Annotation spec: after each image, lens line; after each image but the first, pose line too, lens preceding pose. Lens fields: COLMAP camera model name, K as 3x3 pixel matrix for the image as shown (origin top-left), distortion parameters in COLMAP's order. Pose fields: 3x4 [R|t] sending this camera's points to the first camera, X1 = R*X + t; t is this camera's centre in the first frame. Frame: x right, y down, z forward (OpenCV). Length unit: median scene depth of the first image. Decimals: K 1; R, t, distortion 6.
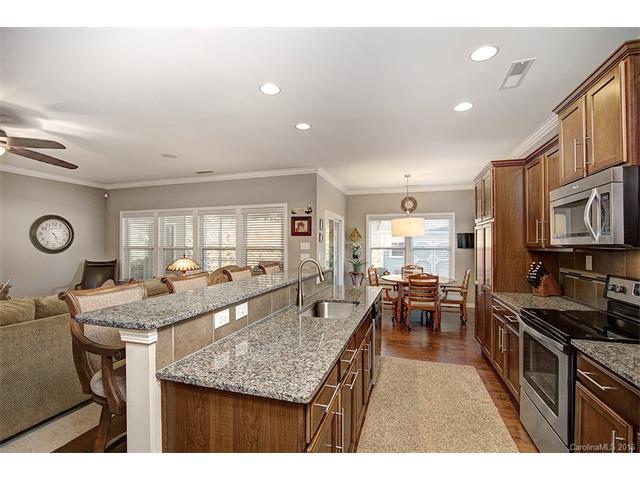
lens RADIAL K [[293.4, 0, 321.1], [0, 293.4, 247.9], [0, 0, 1]] dist [-0.000935, -0.000129]
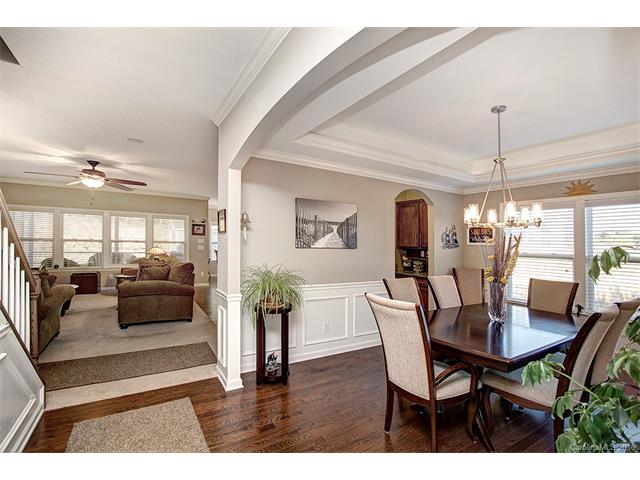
lens RADIAL K [[293.4, 0, 321.1], [0, 293.4, 247.9], [0, 0, 1]] dist [-0.000935, -0.000129]
pose [[0.661287, 0.002052, 0.750130, -0.758169], [-0.018224, 0.999745, 0.013332, -0.002942], [-0.749912, -0.022487, 0.661156, -0.583357]]
